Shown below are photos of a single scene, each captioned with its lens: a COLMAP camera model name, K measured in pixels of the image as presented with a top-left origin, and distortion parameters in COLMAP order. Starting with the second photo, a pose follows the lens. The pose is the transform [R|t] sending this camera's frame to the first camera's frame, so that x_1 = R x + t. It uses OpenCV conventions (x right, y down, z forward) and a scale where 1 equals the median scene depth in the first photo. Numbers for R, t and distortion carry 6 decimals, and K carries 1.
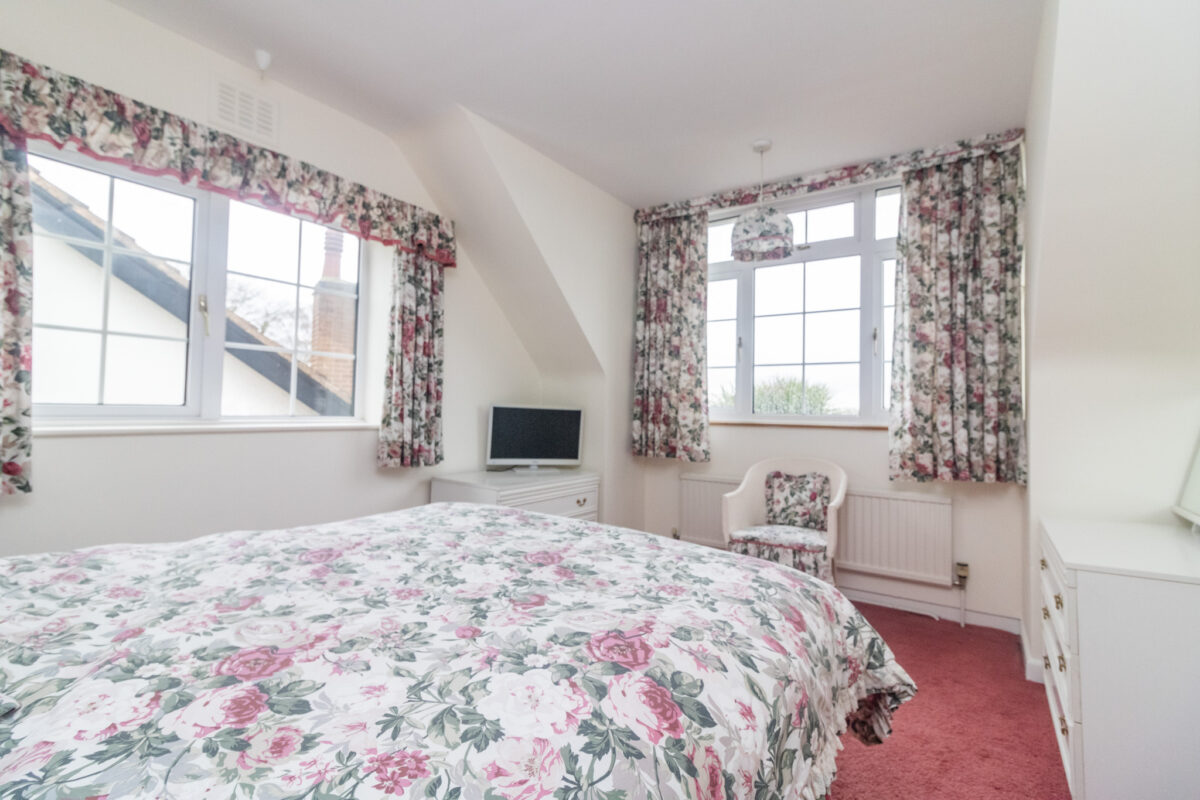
lens RADIAL K [[541.2, 0, 598.5], [0, 541.2, 399.4], [0, 0, 1]] dist [0.005295, -0.000085]
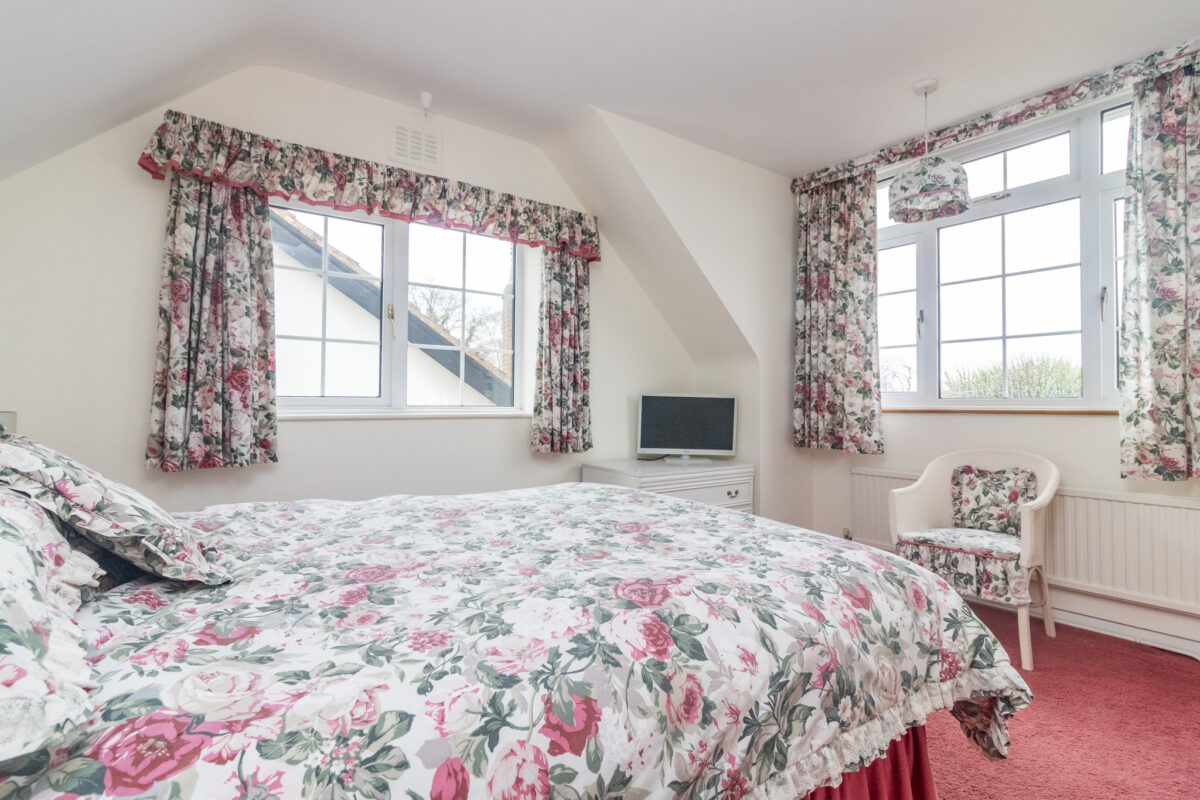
lens RADIAL K [[575.7, 0, 602.1], [0, 575.7, 398.4], [0, 0, 1]] dist [0.001775, 0.001738]
pose [[0.945229, -0.017539, -0.325936, 0.125253], [0.019760, 0.999799, 0.003506, 0.019389], [0.325808, -0.009754, 0.945385, -0.051217]]
